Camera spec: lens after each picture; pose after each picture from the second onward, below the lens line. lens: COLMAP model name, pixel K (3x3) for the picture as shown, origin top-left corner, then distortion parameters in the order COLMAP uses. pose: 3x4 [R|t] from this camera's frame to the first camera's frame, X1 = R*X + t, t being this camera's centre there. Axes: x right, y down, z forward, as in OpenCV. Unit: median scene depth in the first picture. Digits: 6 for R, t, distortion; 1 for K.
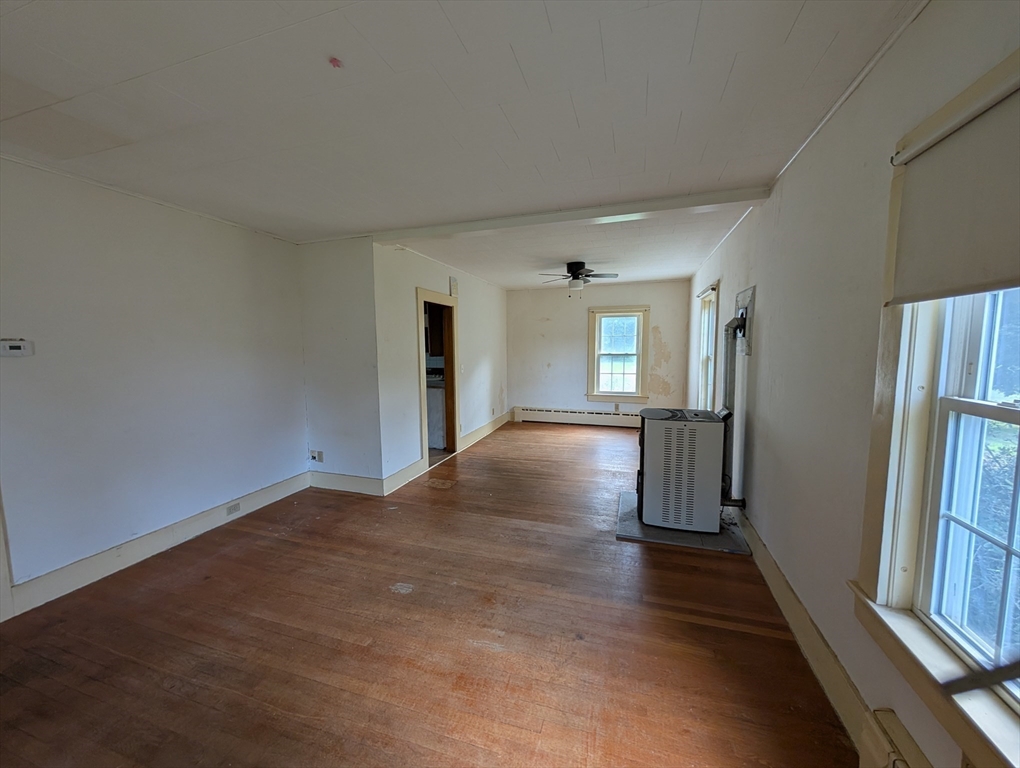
lens RADIAL K [[385.4, 0, 508.7], [0, 385.4, 384.6], [0, 0, 1]] dist [0.000286, -0.000066]
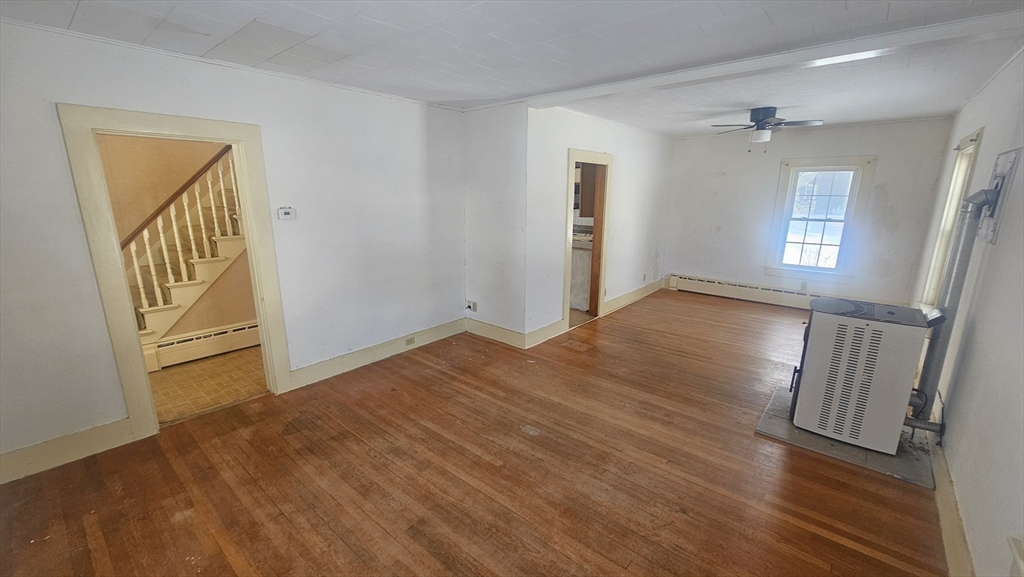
lens RADIAL K [[417.8, 0, 504.6], [0, 417.8, 292.4], [0, 0, 1]] dist [0.000735, 0.001446]
pose [[0.920202, 0.102597, -0.377760, 0.071731], [-0.049164, 0.987691, 0.148490, -0.057008], [0.388345, -0.118068, 0.913919, -0.114383]]
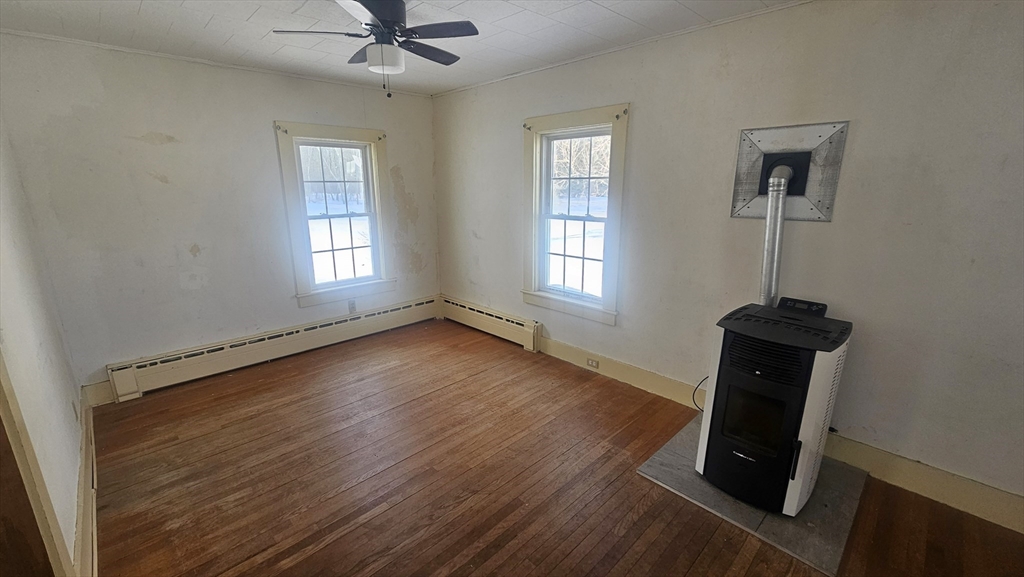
lens RADIAL K [[417.8, 0, 487.6], [0, 417.8, 290.8], [0, 0, 1]] dist [0.000735, 0.001446]
pose [[0.473444, -0.219546, 0.853024, -0.340453], [0.087259, 0.975366, 0.202603, -0.160812], [-0.876491, -0.021487, 0.480939, 1.084751]]
